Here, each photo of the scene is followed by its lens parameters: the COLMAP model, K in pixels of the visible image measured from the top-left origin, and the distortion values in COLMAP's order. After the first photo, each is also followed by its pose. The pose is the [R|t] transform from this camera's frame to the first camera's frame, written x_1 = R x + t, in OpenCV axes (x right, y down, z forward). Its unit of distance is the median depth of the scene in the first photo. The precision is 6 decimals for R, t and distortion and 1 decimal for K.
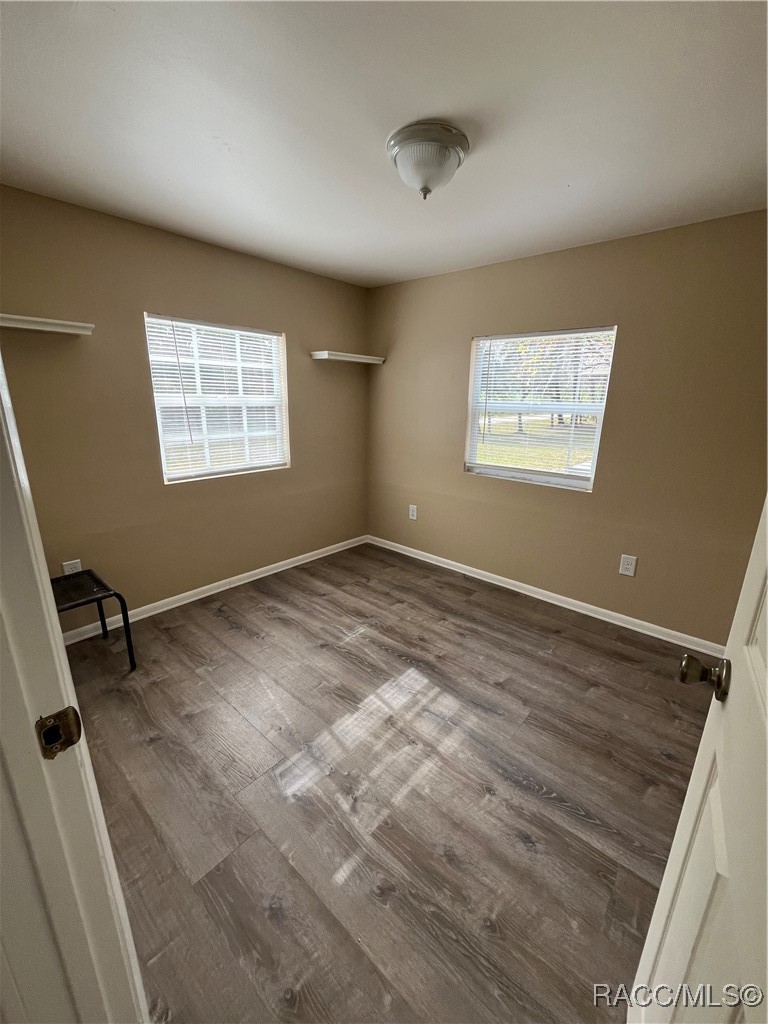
lens RADIAL K [[412.1, 0, 384.0], [0, 412.1, 512.0], [0, 0, 1]] dist [-0.003856, 0.000056]
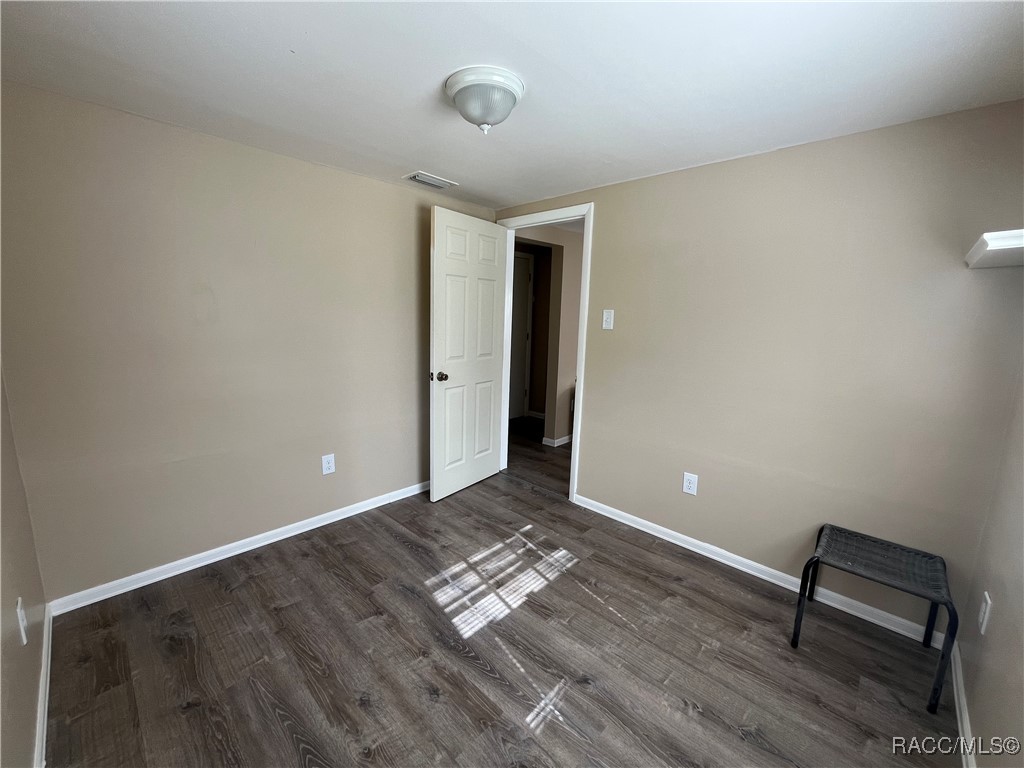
lens RADIAL K [[412.1, 0, 512.2], [0, 412.1, 383.4], [0, 0, 1]] dist [-0.003856, 0.000056]
pose [[-0.998047, -0.053717, 0.031872, -0.025886], [-0.034768, 0.901692, 0.430979, -0.469180], [-0.051890, 0.429029, -0.901799, 1.607864]]
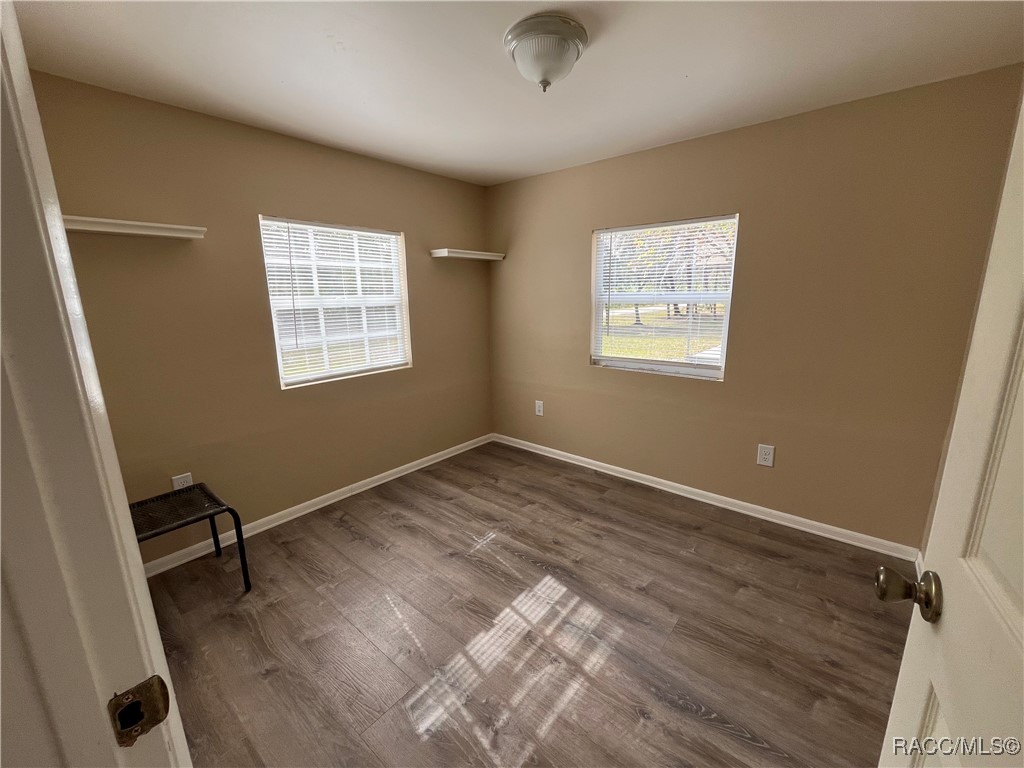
lens RADIAL K [[412.1, 0, 512.2], [0, 412.1, 383.4], [0, 0, 1]] dist [-0.003856, 0.000056]
pose [[0.999147, -0.037112, 0.018107, -0.016028], [0.038103, 0.997595, -0.057907, -0.006352], [-0.015914, 0.058548, 0.998158, 0.042033]]
